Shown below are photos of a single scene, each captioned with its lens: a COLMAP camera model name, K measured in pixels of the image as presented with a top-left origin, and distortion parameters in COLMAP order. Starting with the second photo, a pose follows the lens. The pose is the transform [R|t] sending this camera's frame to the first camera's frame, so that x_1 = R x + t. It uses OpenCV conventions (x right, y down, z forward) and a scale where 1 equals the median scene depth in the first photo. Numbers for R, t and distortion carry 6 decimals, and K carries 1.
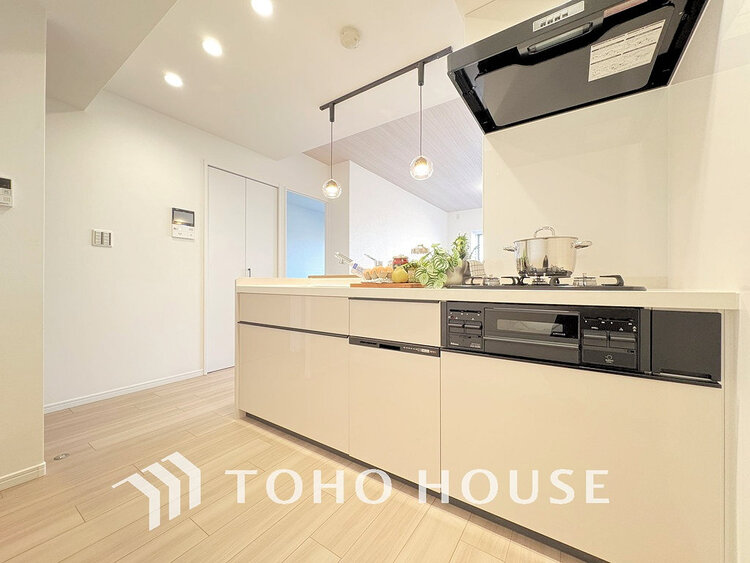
lens RADIAL K [[297.9, 0, 374.4], [0, 297.9, 280.5], [0, 0, 1]] dist [-0.000942, -0.000181]
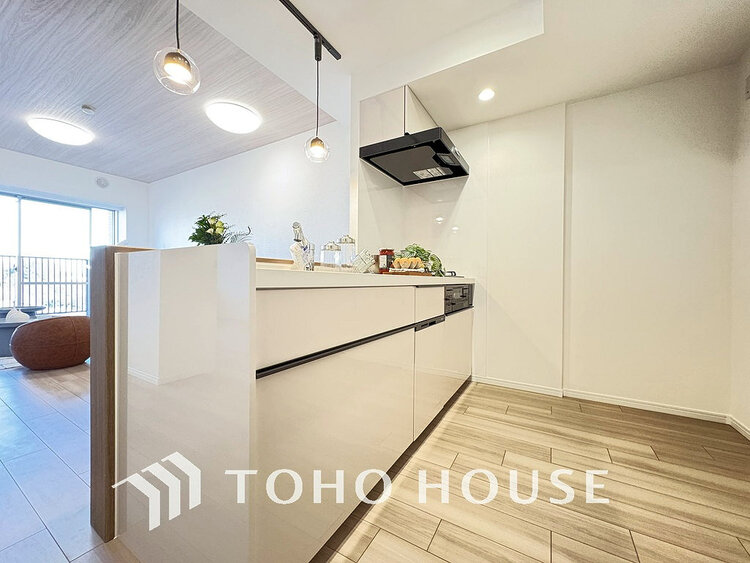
lens RADIAL K [[297.9, 0, 375.6], [0, 297.9, 280.4], [0, 0, 1]] dist [-0.000942, -0.000181]
pose [[-0.062969, -0.006148, 0.997997, -1.085737], [-0.012945, 0.999902, 0.005343, 0.034625], [-0.997932, -0.012582, -0.063043, 1.208358]]
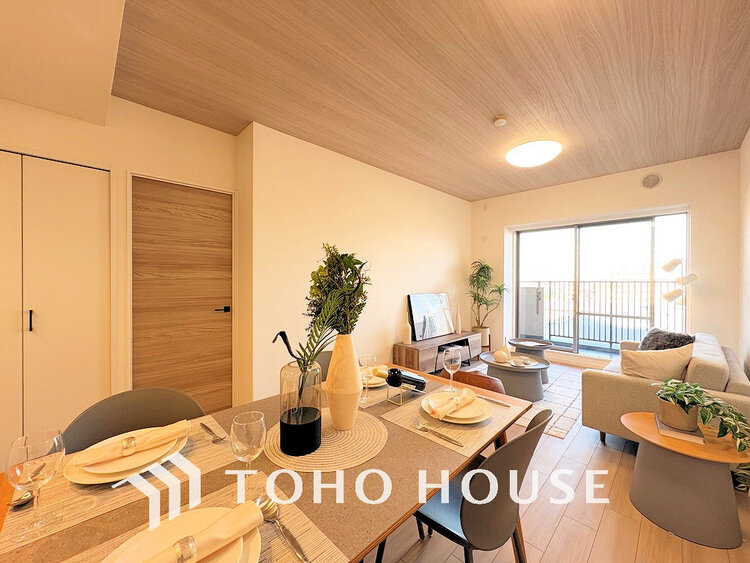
lens RADIAL K [[297.9, 0, 372.8], [0, 297.9, 281.5], [0, 0, 1]] dist [-0.000942, -0.000181]
pose [[0.979260, 0.004034, -0.202568, 0.819405], [-0.001818, 0.999936, 0.011124, -0.234313], [0.202600, -0.010525, 0.979205, 1.293772]]
